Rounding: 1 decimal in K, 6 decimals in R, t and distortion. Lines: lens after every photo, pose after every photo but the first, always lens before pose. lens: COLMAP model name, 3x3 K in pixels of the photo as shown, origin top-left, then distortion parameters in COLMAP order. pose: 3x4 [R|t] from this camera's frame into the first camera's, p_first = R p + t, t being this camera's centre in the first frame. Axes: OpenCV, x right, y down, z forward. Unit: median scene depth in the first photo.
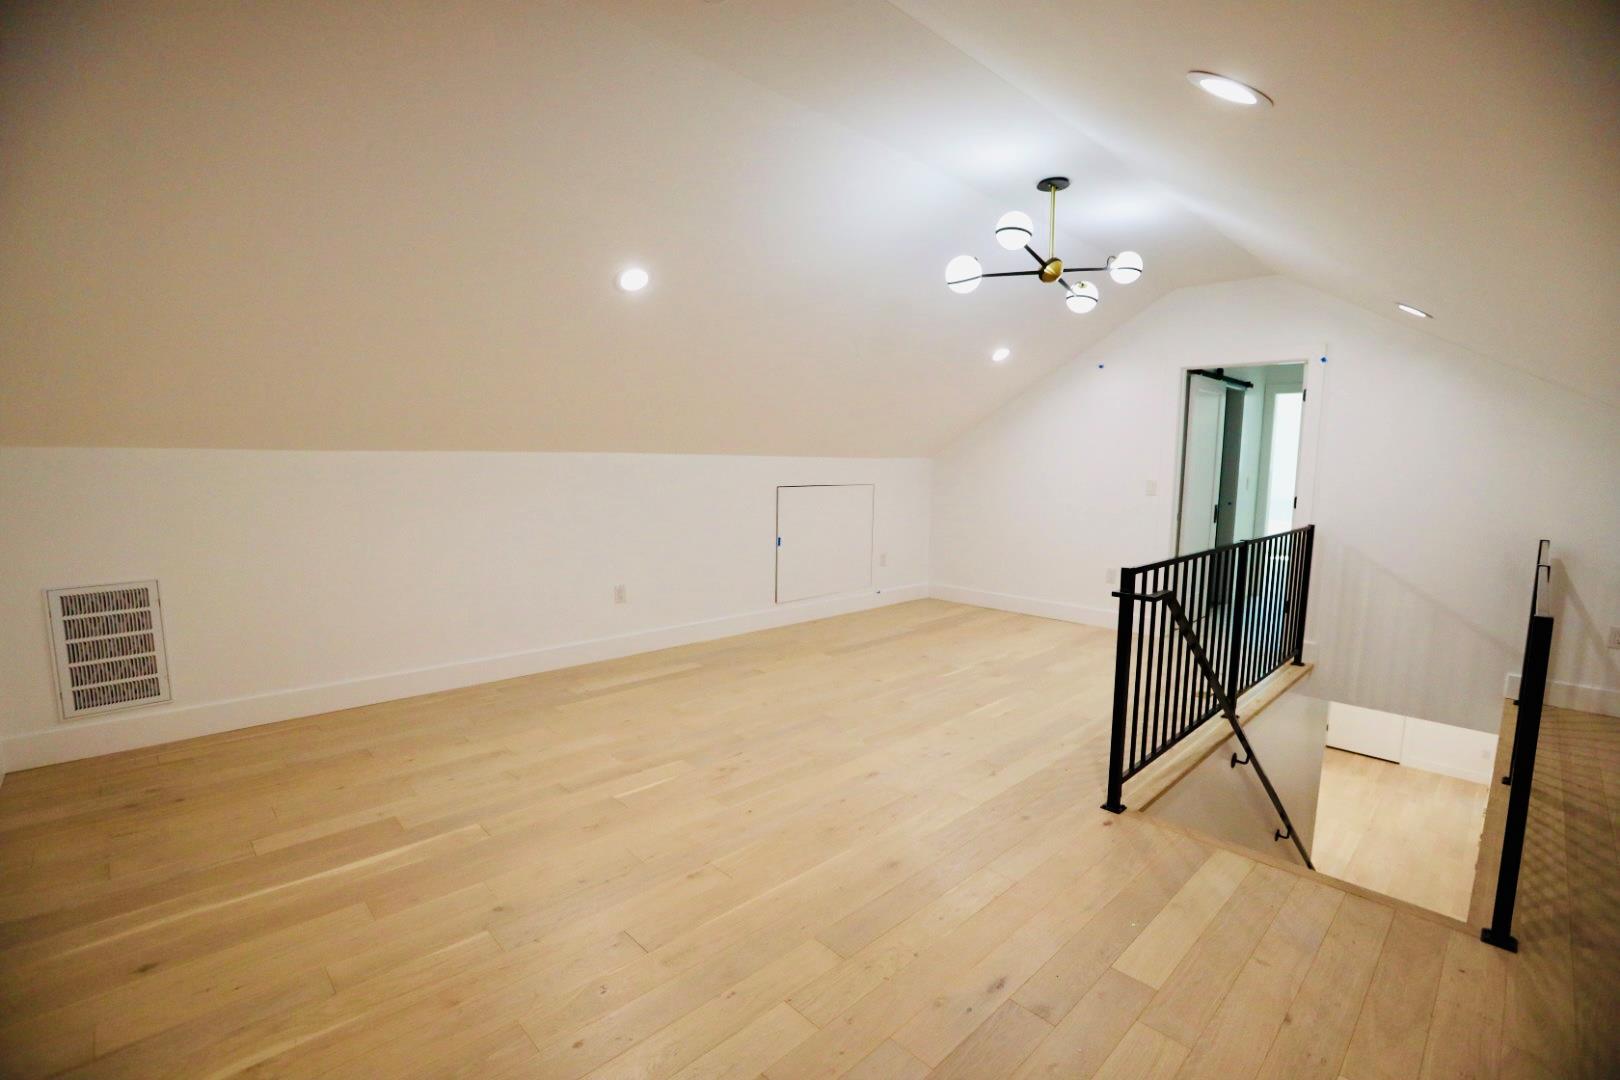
lens RADIAL K [[735.2, 0, 810.0], [0, 735.2, 540.0], [0, 0, 1]] dist [-0.046242, 0.015362]
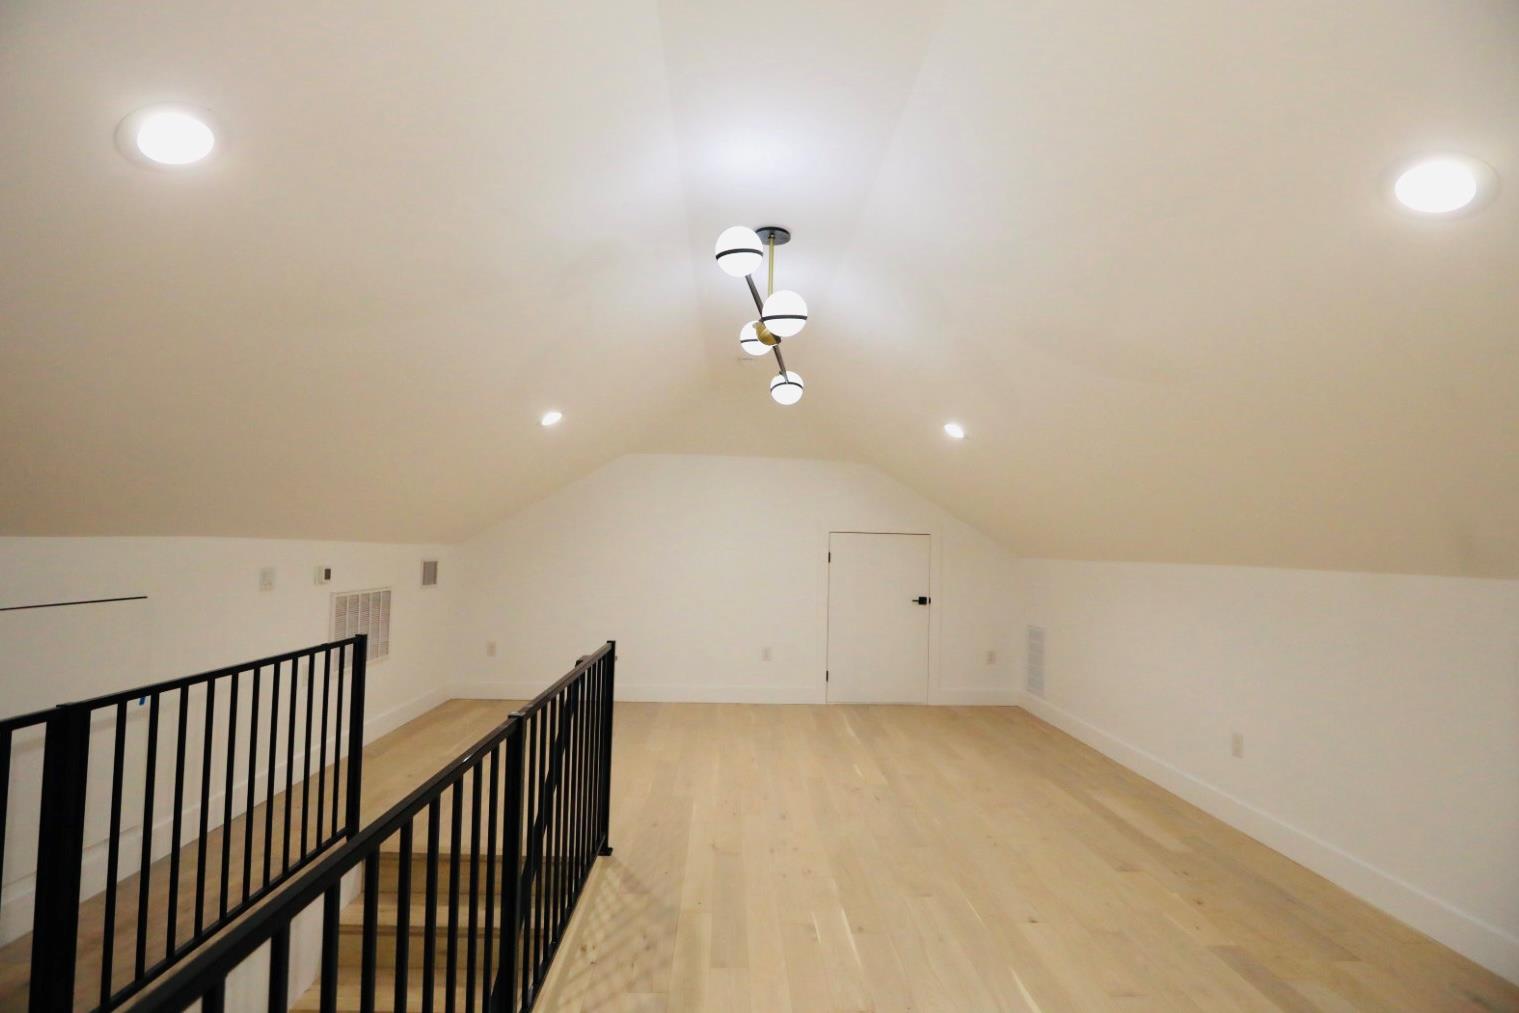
lens RADIAL K [[716.5, 0, 759.5], [0, 716.5, 506.5], [0, 0, 1]] dist [-0.049352, 0.019221]
pose [[-0.664089, -0.070815, -0.744292, 0.763983], [-0.113018, 0.993573, 0.006307, -0.147992], [0.739062, 0.088307, -0.667824, 1.267613]]
